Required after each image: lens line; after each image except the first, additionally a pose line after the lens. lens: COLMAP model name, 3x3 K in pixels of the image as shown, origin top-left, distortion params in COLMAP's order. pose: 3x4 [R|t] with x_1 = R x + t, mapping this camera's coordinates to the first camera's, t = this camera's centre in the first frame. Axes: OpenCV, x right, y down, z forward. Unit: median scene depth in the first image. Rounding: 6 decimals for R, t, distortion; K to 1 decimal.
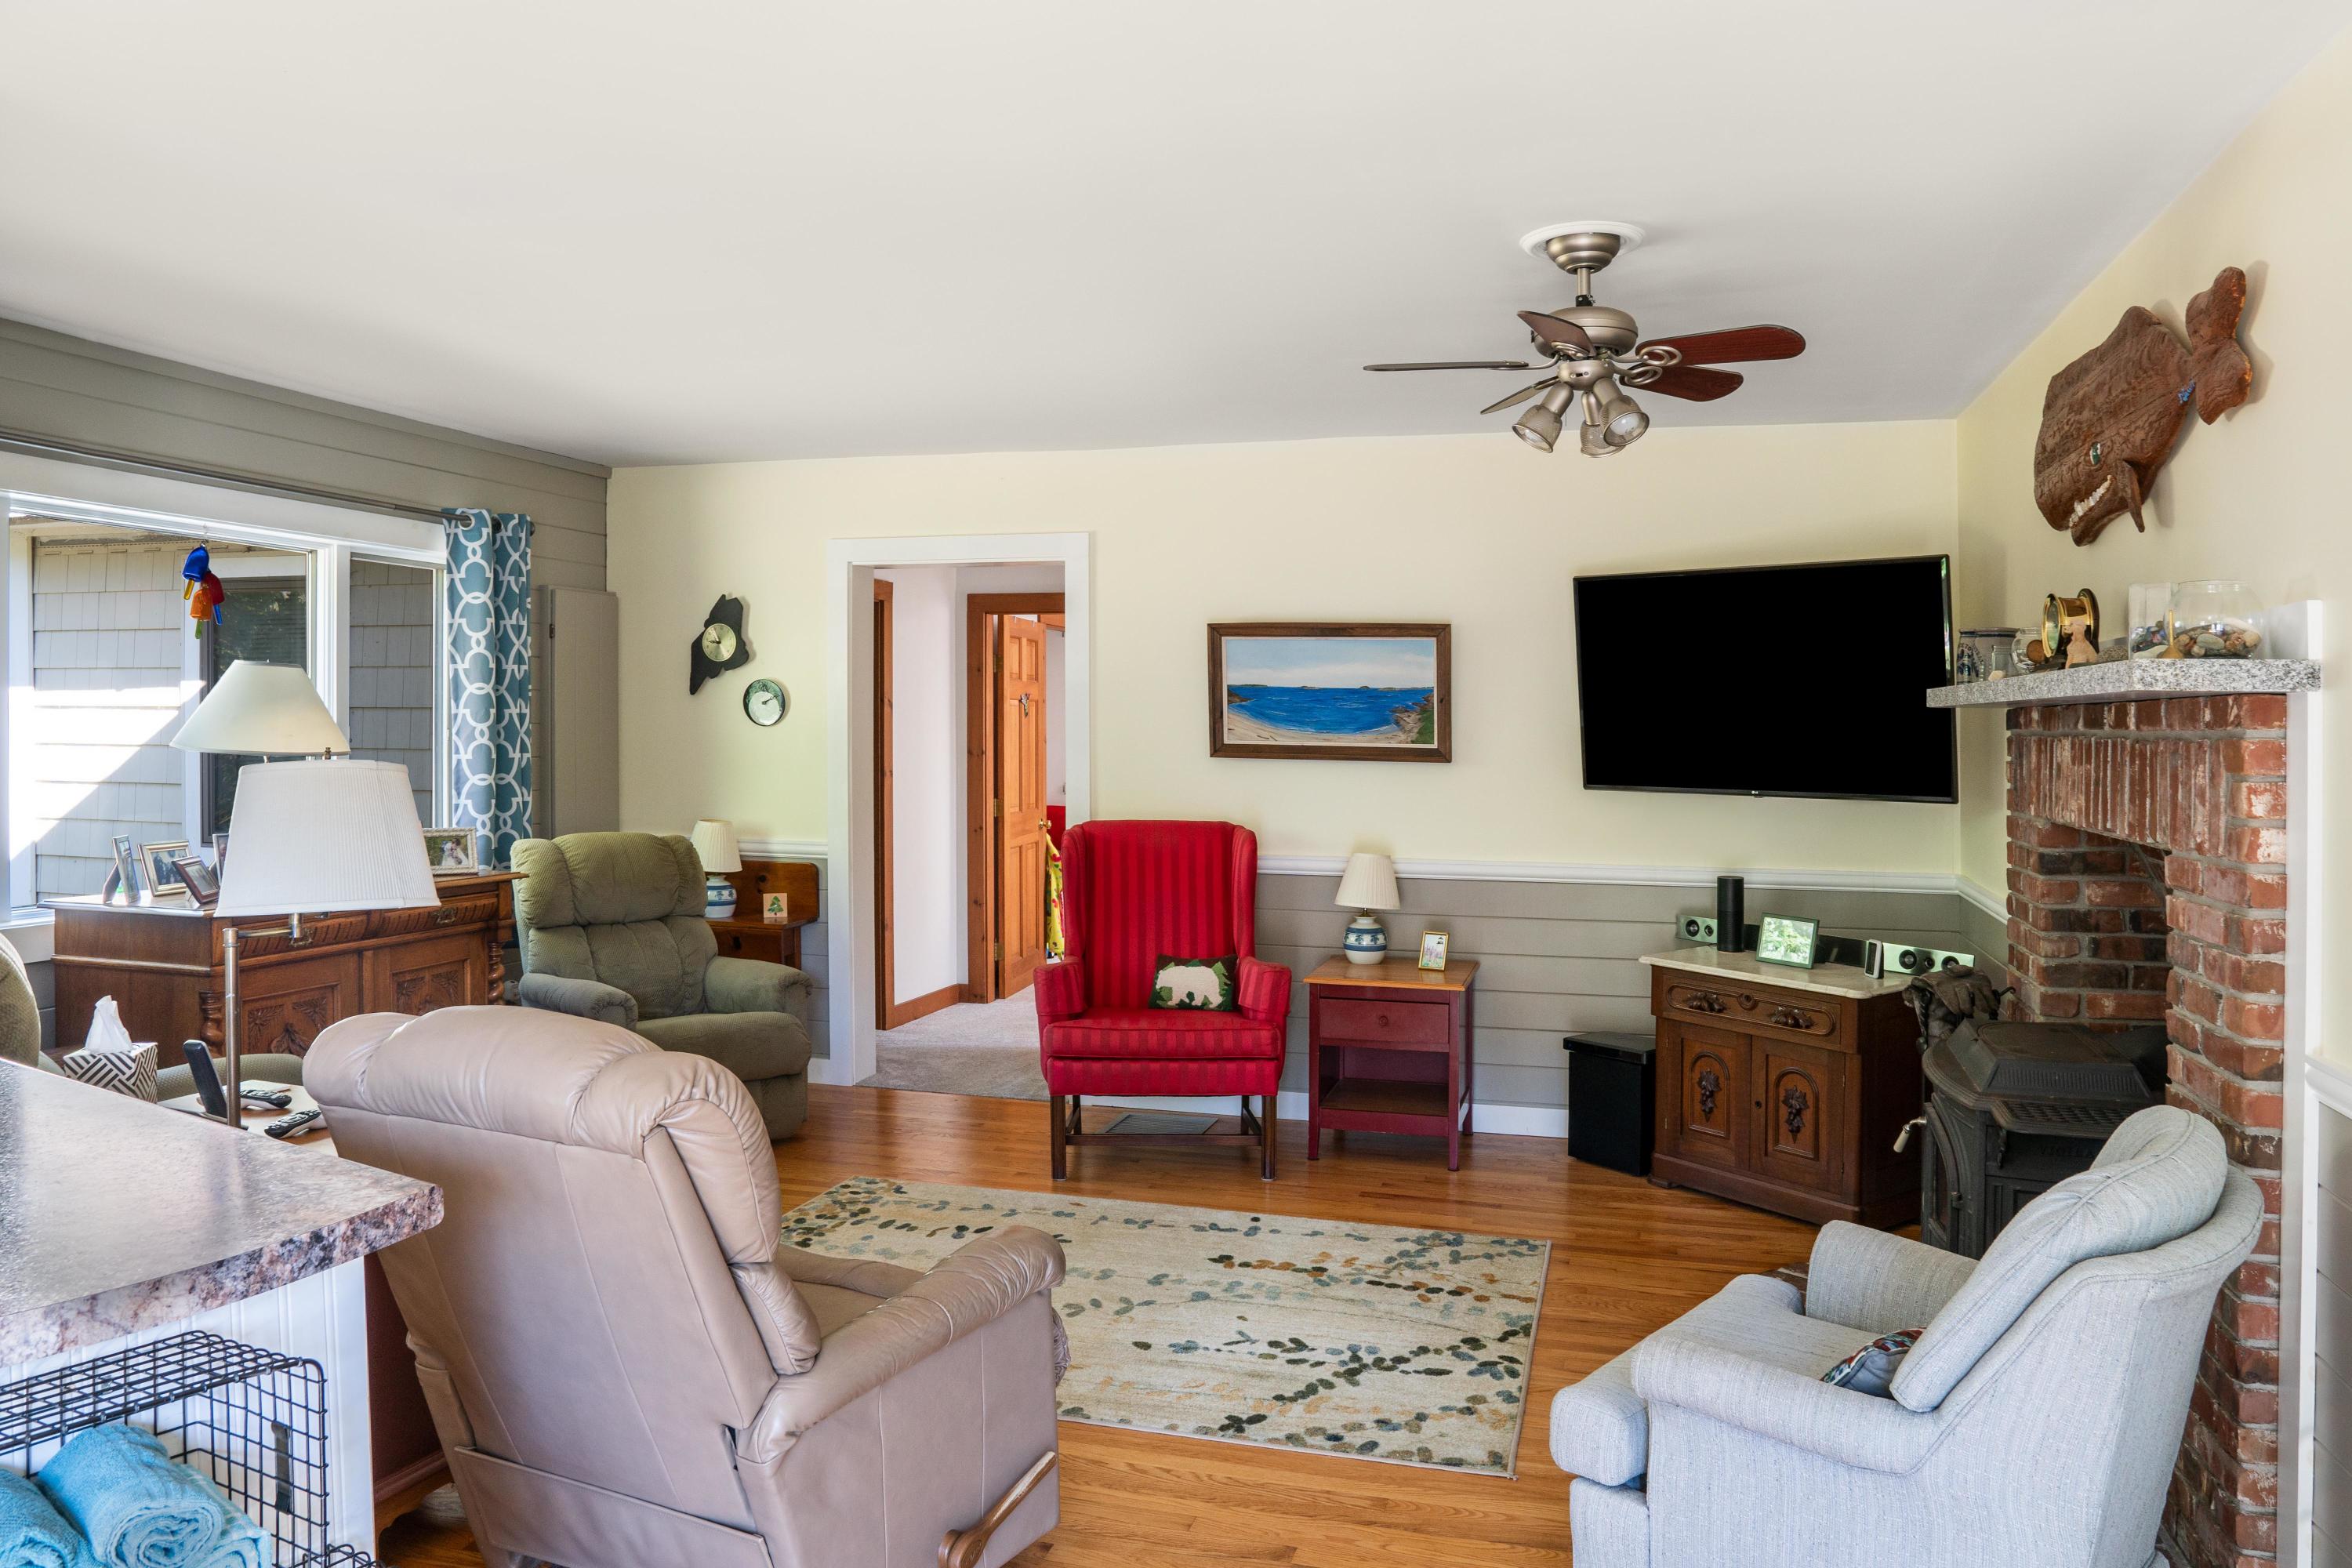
lens RADIAL K [[1670.7, 0, 1168.3], [0, 1670.7, 724.6], [0, 0, 1]] dist [-0.074523, -0.001839]
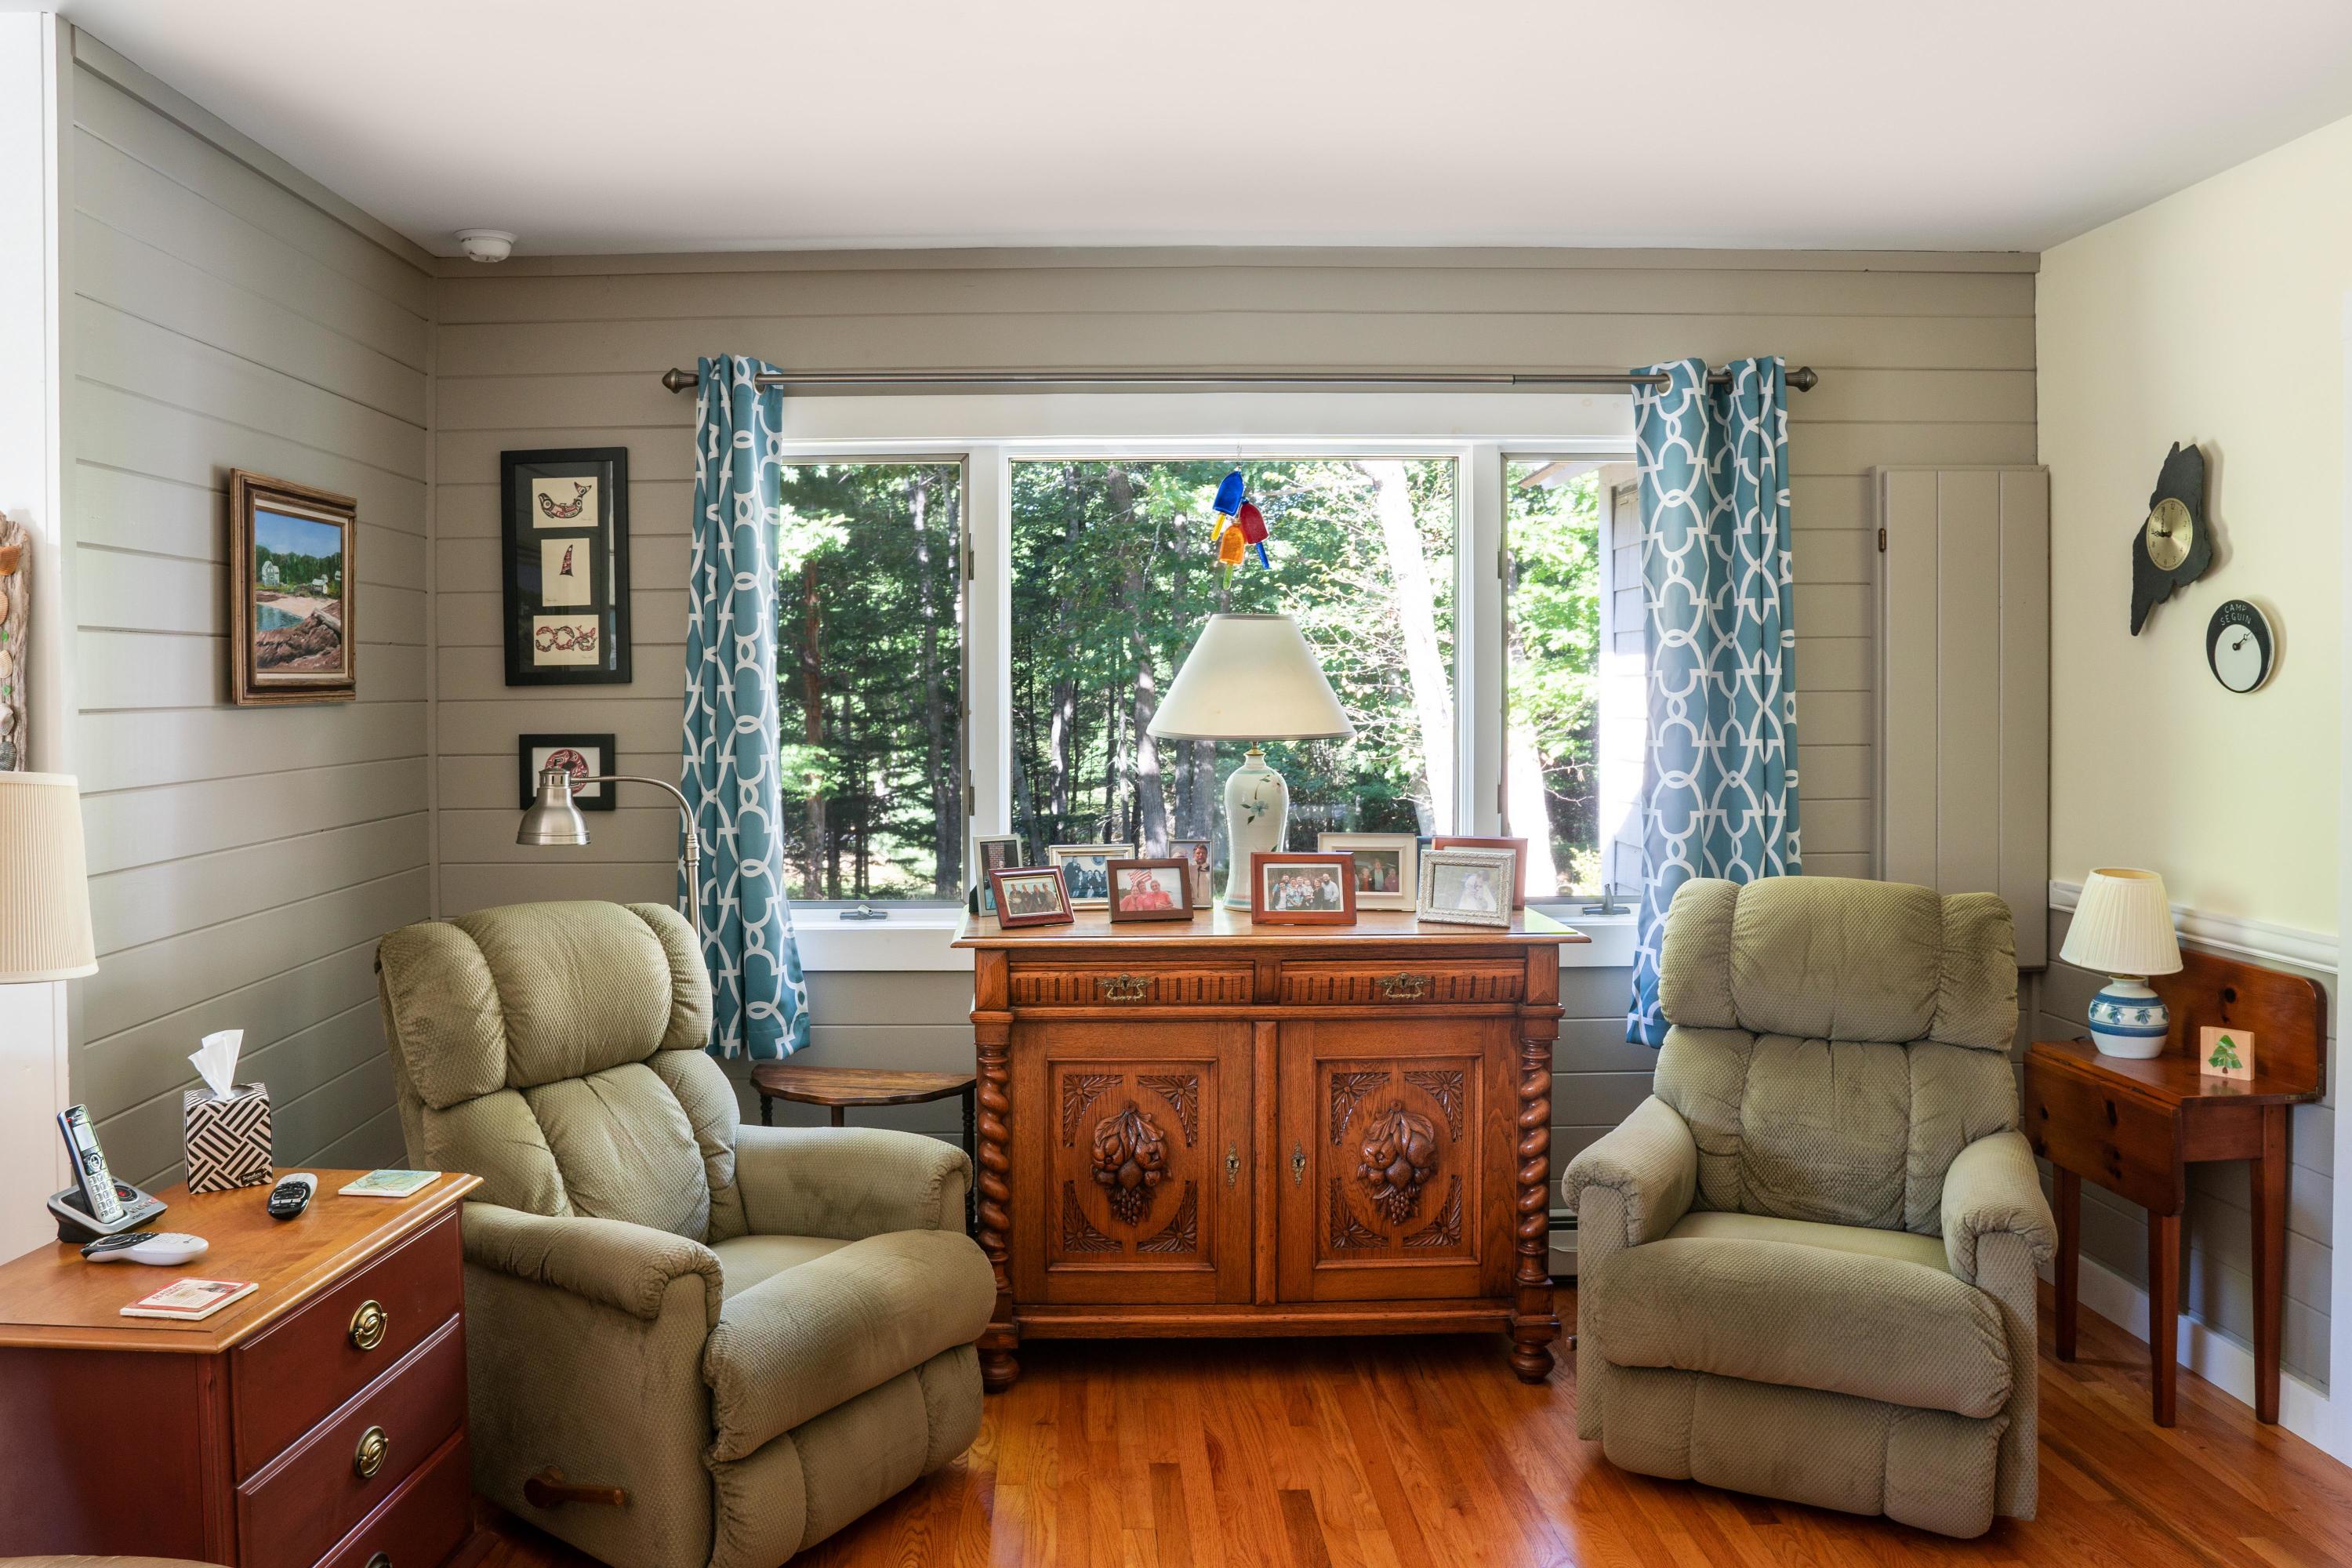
lens RADIAL K [[1670.7, 0, 1168.3], [0, 1670.7, 724.6], [0, 0, 1]] dist [-0.074523, -0.001839]
pose [[0.287011, 0.013249, -0.957836, 0.171461], [0.009834, 0.999811, 0.016776, -0.001070], [0.957877, -0.014234, 0.286826, 0.722407]]
